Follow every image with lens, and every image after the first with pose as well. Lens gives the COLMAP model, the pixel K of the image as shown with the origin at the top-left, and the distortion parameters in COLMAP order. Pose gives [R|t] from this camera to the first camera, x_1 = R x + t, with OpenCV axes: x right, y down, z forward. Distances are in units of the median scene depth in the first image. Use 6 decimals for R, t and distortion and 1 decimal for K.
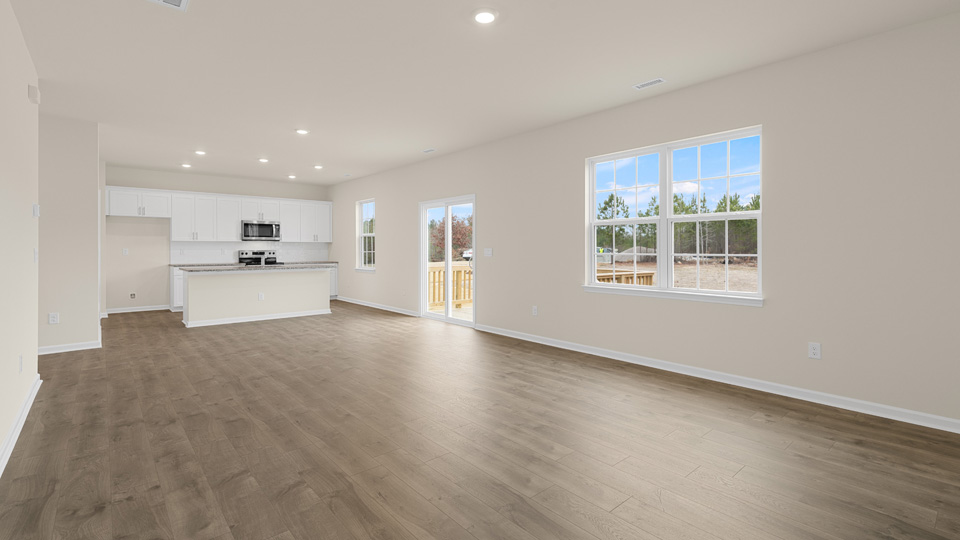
lens RADIAL K [[422.0, 0, 486.7], [0, 422.0, 248.0], [0, 0, 1]] dist [-0.001981, -0.000213]
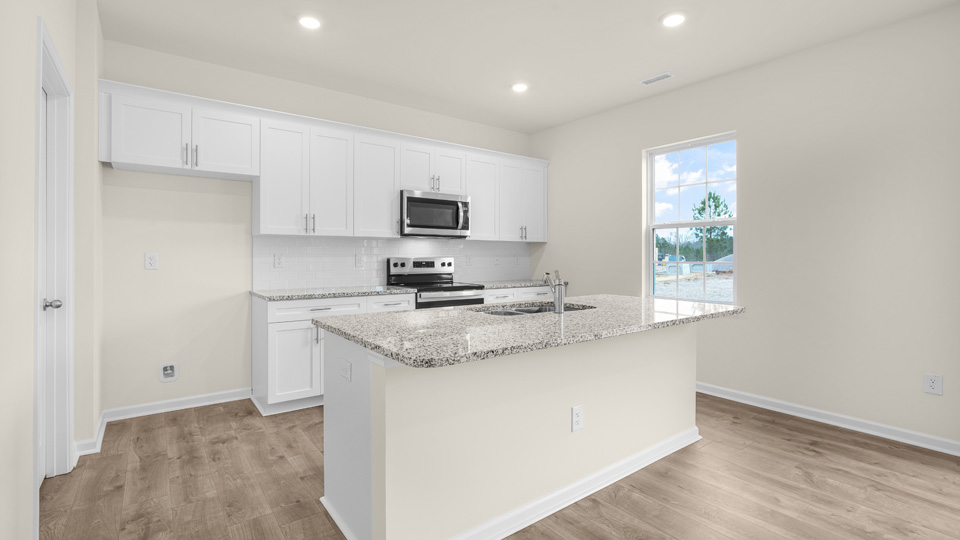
lens RADIAL K [[445.1, 0, 488.4], [0, 445.1, 253.5], [0, 0, 1]] dist [-0.009797, 0.000289]
pose [[0.997137, 0.003286, -0.075541, -0.446242], [-0.003578, 0.999987, -0.003729, 0.001893], [0.075527, 0.003989, 0.997136, 0.533217]]
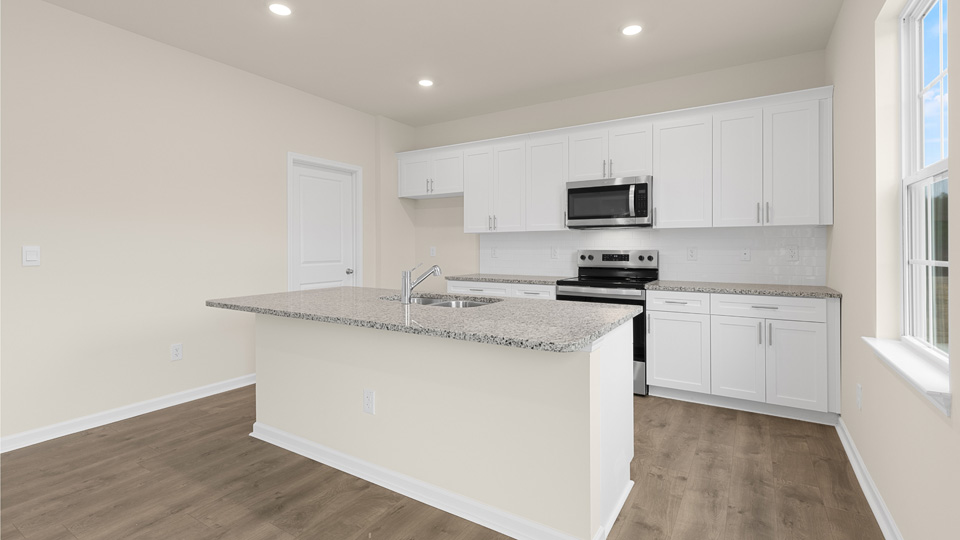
lens RADIAL K [[441.6, 0, 482.0], [0, 441.6, 245.9], [0, 0, 1]] dist [0.010438, -0.000049]
pose [[0.271444, -0.003850, -0.962446, -0.153856], [0.002039, 0.999992, -0.003425, 0.002030], [0.962452, -0.001033, 0.271450, 0.772057]]
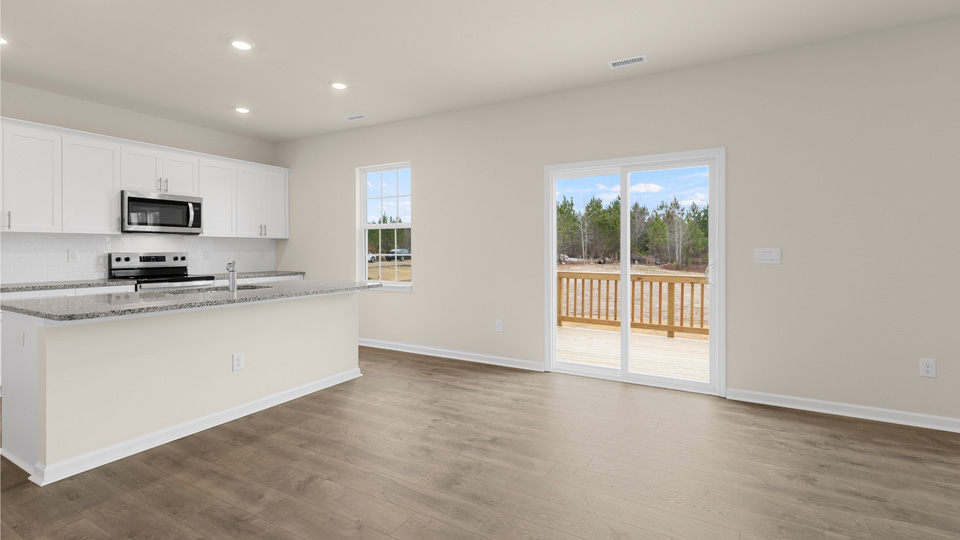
lens RADIAL K [[441.6, 0, 482.0], [0, 441.6, 245.9], [0, 0, 1]] dist [0.010438, -0.000049]
pose [[0.950006, 0.002254, 0.312225, -0.342682], [0.000259, 0.999968, -0.008010, 0.001443], [-0.312233, 0.007690, 0.949974, 0.383799]]
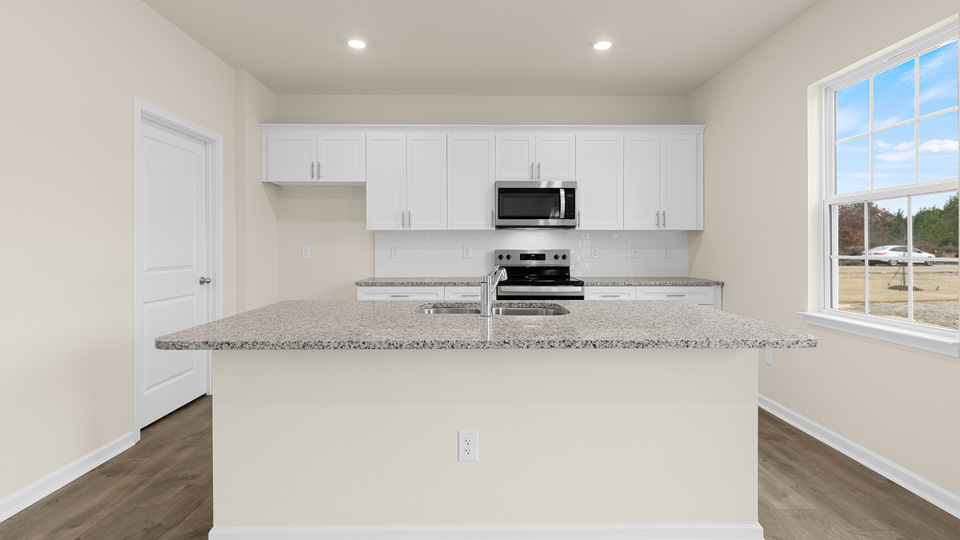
lens RADIAL K [[441.6, 0, 482.0], [0, 441.6, 245.9], [0, 0, 1]] dist [0.010438, -0.000049]
pose [[0.750072, -0.001441, -0.661355, -0.281842], [0.000139, 0.999998, -0.002022, 0.001867], [0.661357, 0.001425, 0.750070, 0.634460]]
